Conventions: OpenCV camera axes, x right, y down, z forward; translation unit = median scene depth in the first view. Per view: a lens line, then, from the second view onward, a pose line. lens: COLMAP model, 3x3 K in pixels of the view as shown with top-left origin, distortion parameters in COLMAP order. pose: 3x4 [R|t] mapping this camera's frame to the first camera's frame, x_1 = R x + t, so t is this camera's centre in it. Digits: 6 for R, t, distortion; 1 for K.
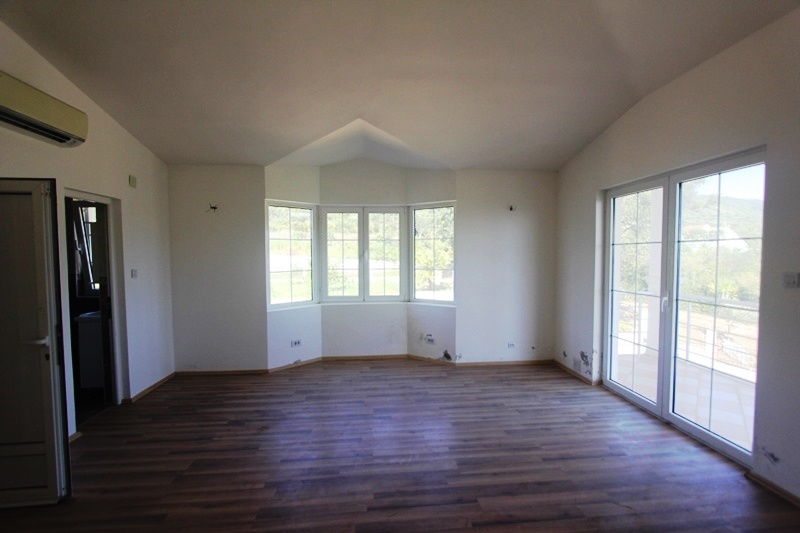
lens RADIAL K [[375.1, 0, 398.7], [0, 375.1, 265.3], [0, 0, 1]] dist [-0.016676, 0.002884]
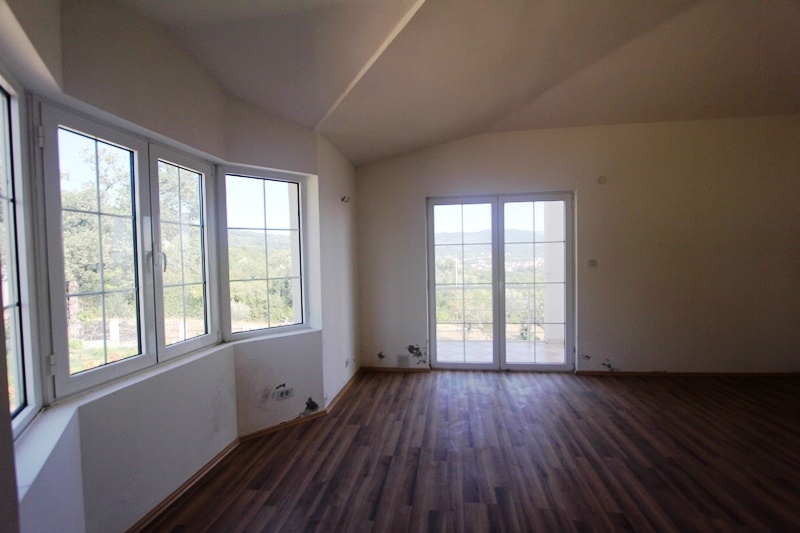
lens RADIAL K [[375.1, 0, 406.7], [0, 375.1, 267.1], [0, 0, 1]] dist [-0.016676, 0.002884]
pose [[0.205384, -0.023764, 0.978393, -0.494224], [0.045613, 0.998851, 0.014686, -0.006743], [-0.977618, 0.041611, 0.206232, 0.705575]]
